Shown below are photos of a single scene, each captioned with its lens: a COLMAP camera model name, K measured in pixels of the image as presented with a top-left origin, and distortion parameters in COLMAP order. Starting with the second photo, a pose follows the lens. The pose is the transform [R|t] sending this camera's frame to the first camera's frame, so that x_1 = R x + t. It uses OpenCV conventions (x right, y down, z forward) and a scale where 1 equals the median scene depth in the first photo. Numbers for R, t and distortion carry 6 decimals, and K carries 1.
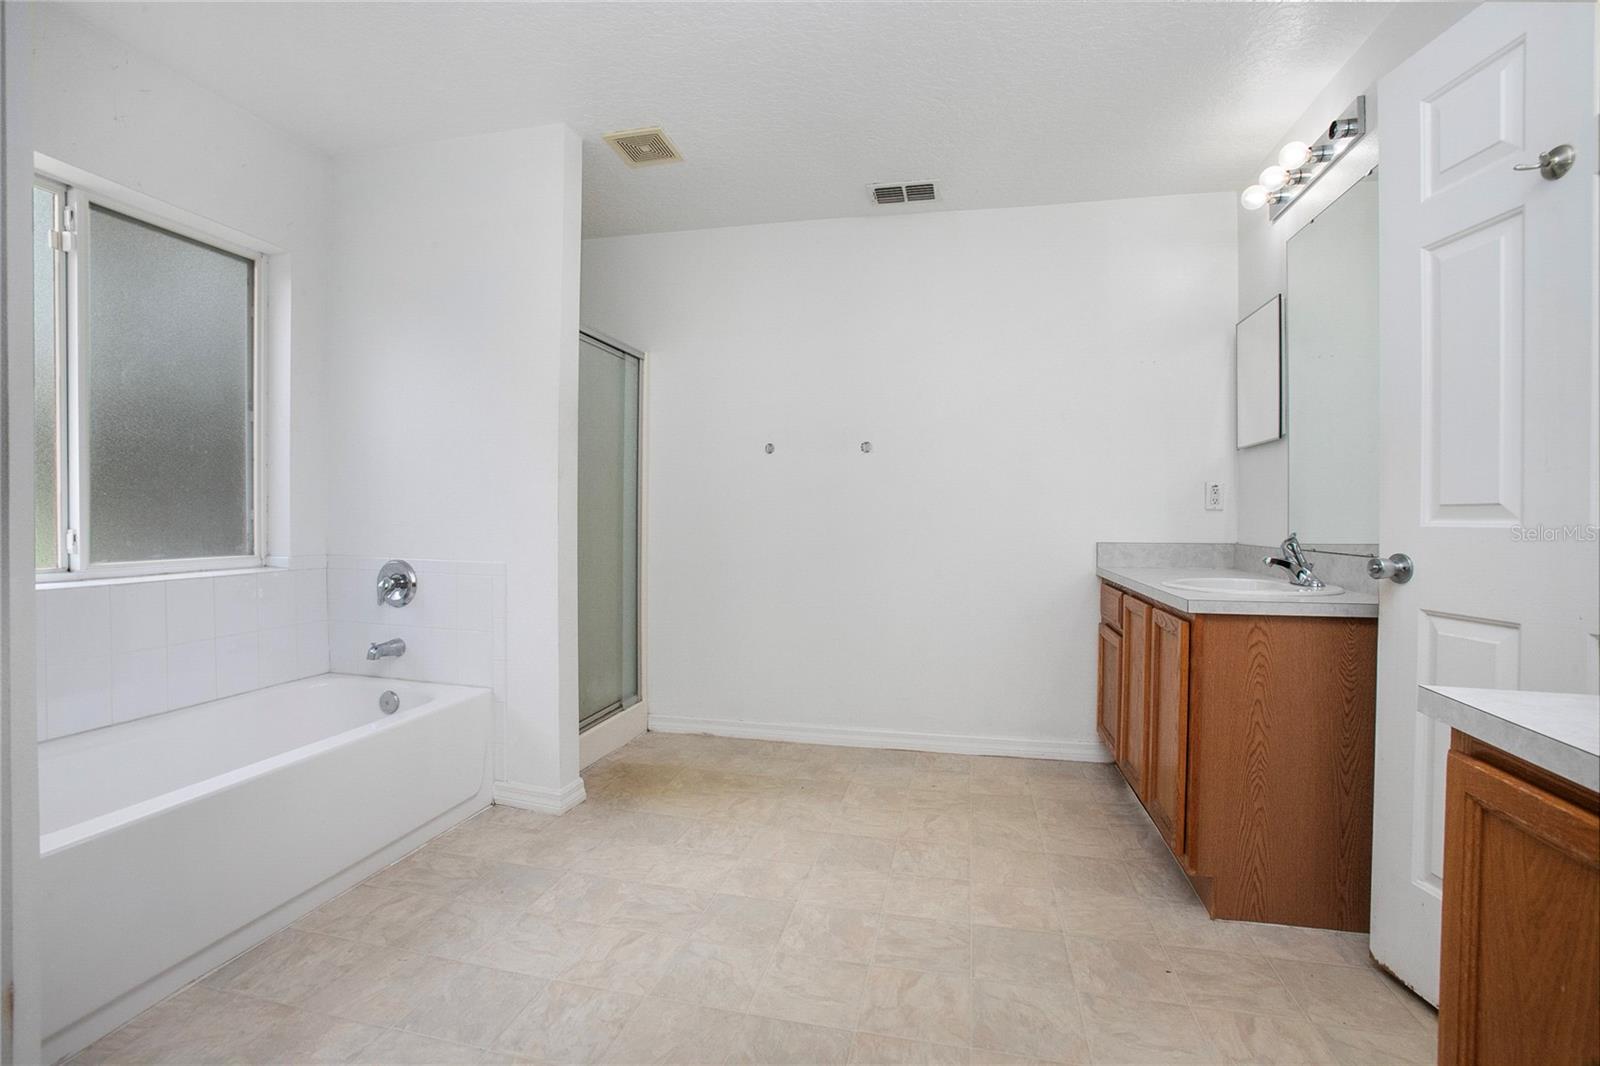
lens RADIAL K [[733.9, 0, 797.2], [0, 733.9, 526.7], [0, 0, 1]] dist [-0.078845, 0.028731]
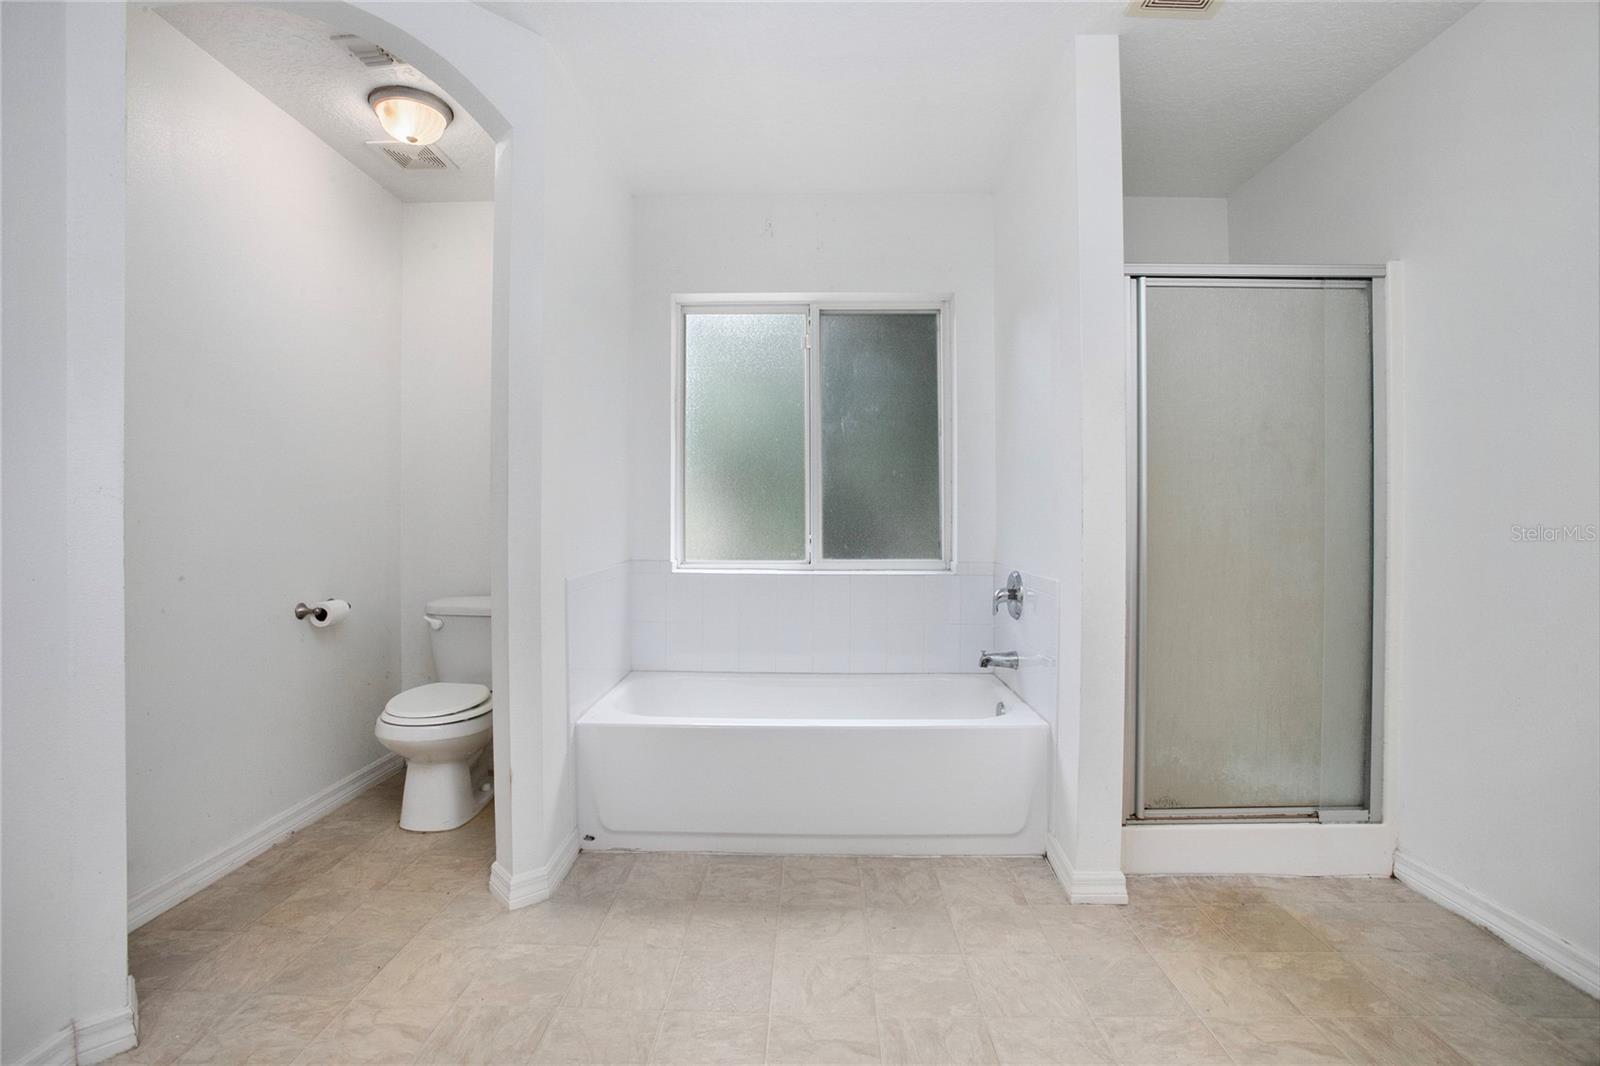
lens RADIAL K [[733.9, 0, 797.2], [0, 733.9, 526.7], [0, 0, 1]] dist [-0.078845, 0.028731]
pose [[0.193445, -0.000707, -0.981111, 0.372861], [-0.015714, 0.999869, -0.003819, -0.005863], [0.980985, 0.016156, 0.193409, 0.528361]]
